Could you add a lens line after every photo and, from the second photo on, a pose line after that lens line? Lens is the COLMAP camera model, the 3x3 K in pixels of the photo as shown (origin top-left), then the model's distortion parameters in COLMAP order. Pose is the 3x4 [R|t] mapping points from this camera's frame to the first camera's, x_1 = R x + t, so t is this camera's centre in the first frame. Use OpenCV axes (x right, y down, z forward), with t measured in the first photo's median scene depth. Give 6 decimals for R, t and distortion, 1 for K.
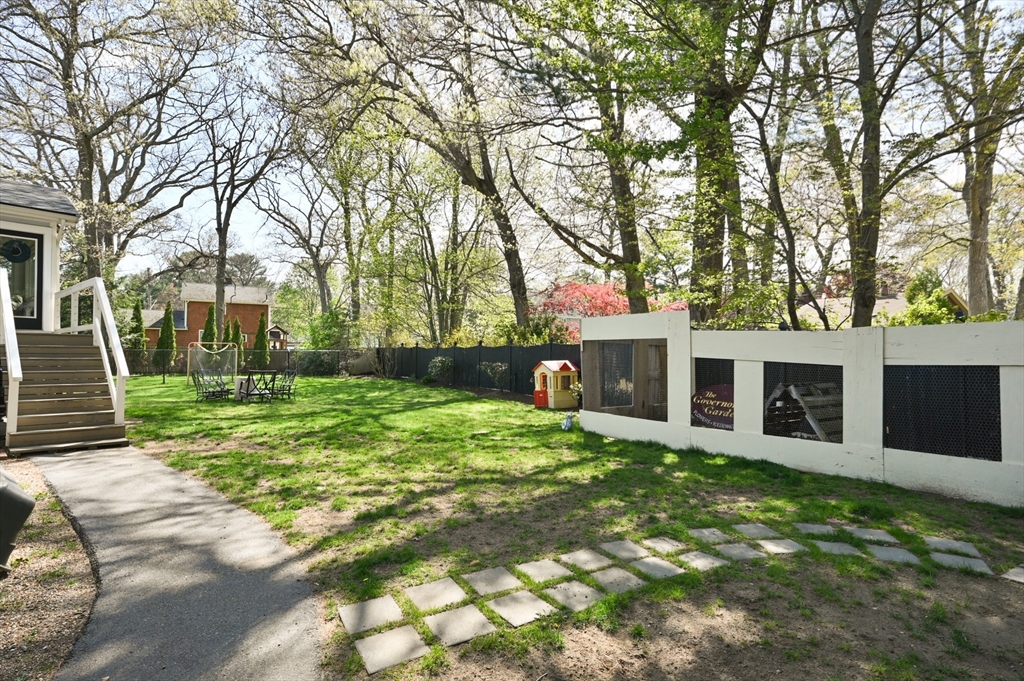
lens RADIAL K [[509.9, 0, 509.9], [0, 509.9, 341.7], [0, 0, 1]] dist [-0.000759, -0.000139]
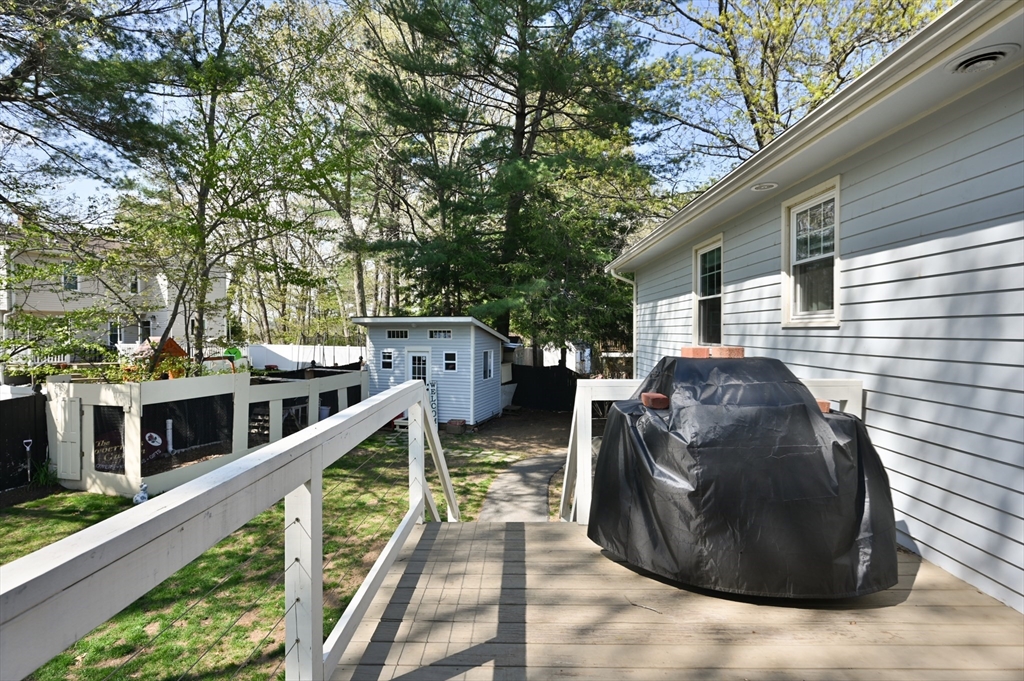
lens RADIAL K [[509.9, 0, 511.5], [0, 509.9, 337.1], [0, 0, 1]] dist [-0.000759, -0.000139]
pose [[-0.643215, -0.000777, 0.765685, -1.381117], [0.001338, 0.999997, 0.002139, -0.178504], [-0.765684, 0.002400, -0.643212, 1.456415]]
